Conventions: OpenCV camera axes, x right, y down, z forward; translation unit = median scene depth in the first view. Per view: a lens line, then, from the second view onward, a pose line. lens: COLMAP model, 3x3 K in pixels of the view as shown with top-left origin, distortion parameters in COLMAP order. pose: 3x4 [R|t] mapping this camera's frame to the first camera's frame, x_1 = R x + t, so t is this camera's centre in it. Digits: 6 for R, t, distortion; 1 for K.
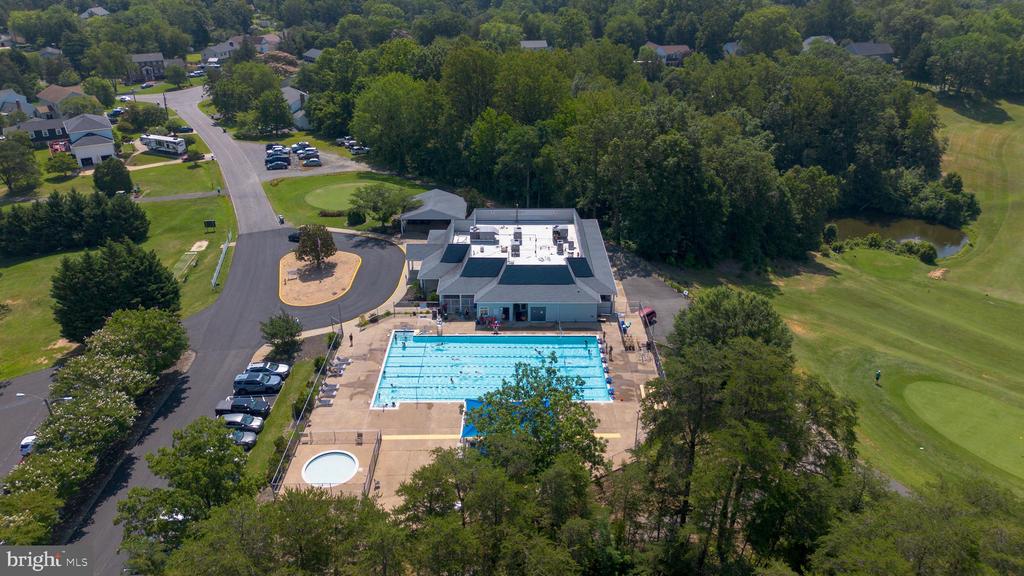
lens RADIAL K [[724.0, 0, 508.5], [0, 724.0, 288.3], [0, 0, 1]] dist [0.070644, -0.070992]
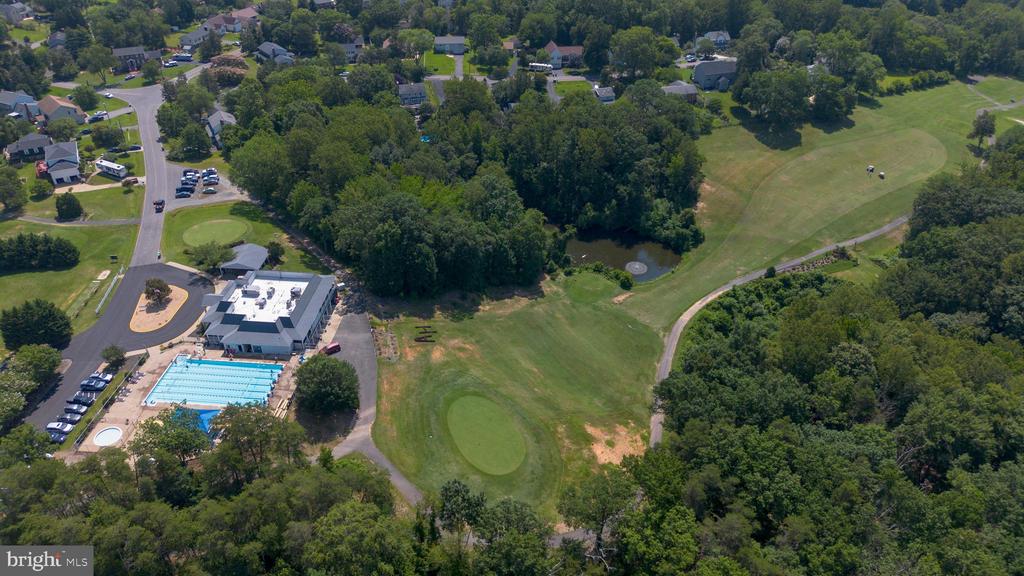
lens RADIAL K [[724.0, 0, 508.5], [0, 724.0, 288.3], [0, 0, 1]] dist [0.070644, -0.070992]
pose [[0.996149, 0.054686, -0.068538, 0.600506], [-0.043978, 0.987857, 0.149012, -0.318060], [0.075855, -0.145424, 0.986457, -0.560953]]
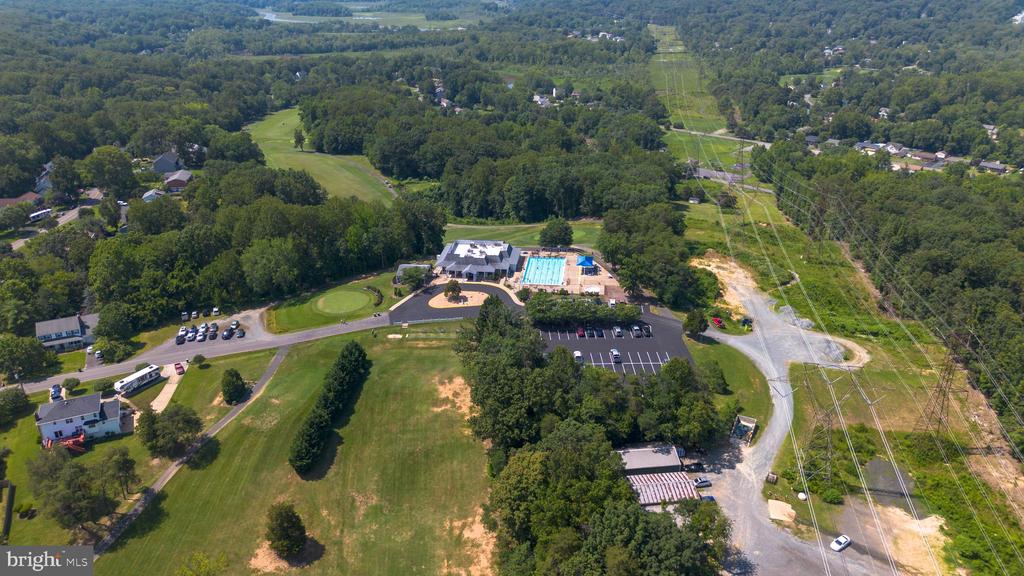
lens RADIAL K [[724.0, 0, 508.5], [0, 724.0, 288.3], [0, 0, 1]] dist [0.070644, -0.070992]
pose [[0.113241, -0.401417, 0.908868, -2.029305], [0.446991, 0.837536, 0.314219, -0.612937], [-0.887342, 0.370673, 0.274273, 0.211496]]
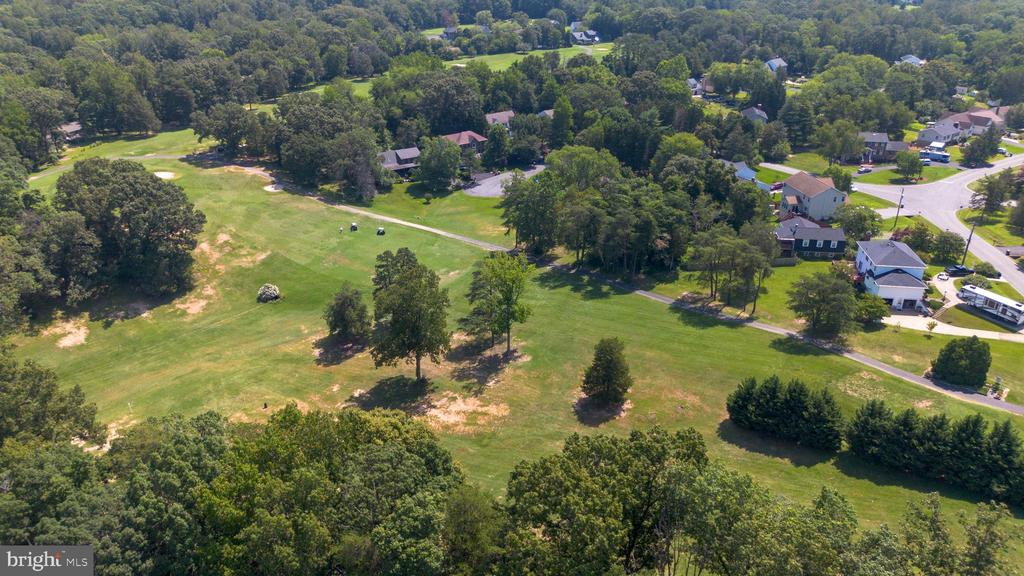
lens RADIAL K [[724.0, 0, 508.5], [0, 724.0, 288.3], [0, 0, 1]] dist [0.070644, -0.070992]
pose [[0.759559, 0.270502, -0.591523, -0.601159], [-0.287669, 0.955349, 0.067490, -0.176702], [0.583367, 0.118900, 0.803459, 0.127682]]
